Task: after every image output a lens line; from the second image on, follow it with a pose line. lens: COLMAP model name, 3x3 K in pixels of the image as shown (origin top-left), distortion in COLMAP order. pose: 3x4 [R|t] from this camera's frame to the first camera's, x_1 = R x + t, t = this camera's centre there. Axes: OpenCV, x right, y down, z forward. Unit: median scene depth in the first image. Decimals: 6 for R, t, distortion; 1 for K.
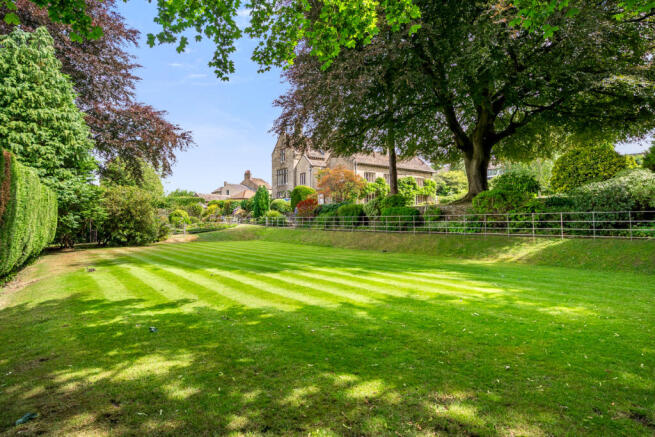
lens RADIAL K [[367.6, 0, 327.8], [0, 367.6, 220.7], [0, 0, 1]] dist [0.001864, -0.000833]
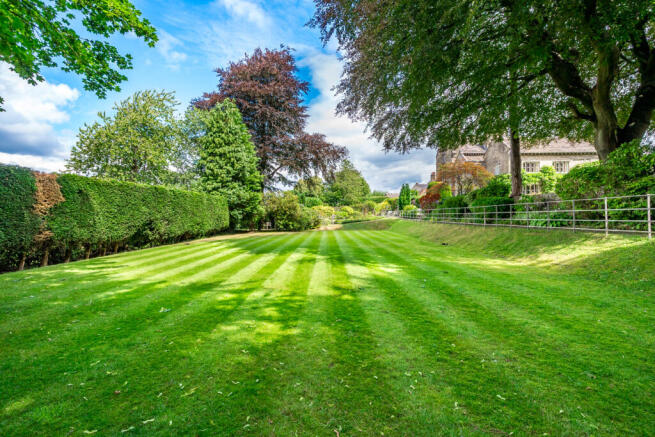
lens RADIAL K [[289.2, 0, 324.4], [0, 289.2, 216.9], [0, 0, 1]] dist [0.000880, -0.000049]
pose [[0.793535, -0.002045, -0.608521, 0.290214], [0.006100, 0.999971, 0.004594, 0.006585], [0.608494, -0.007357, 0.793524, 0.173689]]
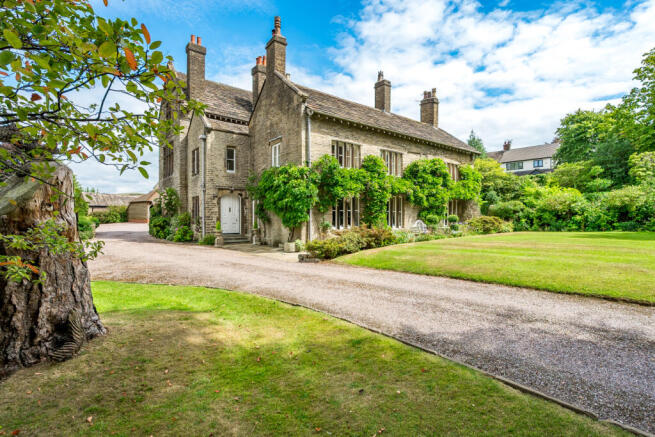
lens RADIAL K [[324.8, 0, 328.3], [0, 324.8, 216.2], [0, 0, 1]] dist [-0.001163, 0.000002]
pose [[0.999318, 0.001938, 0.036863, 0.165042], [-0.001964, 0.999998, 0.000674, -0.106849], [-0.036861, -0.000746, 0.999320, 1.316077]]
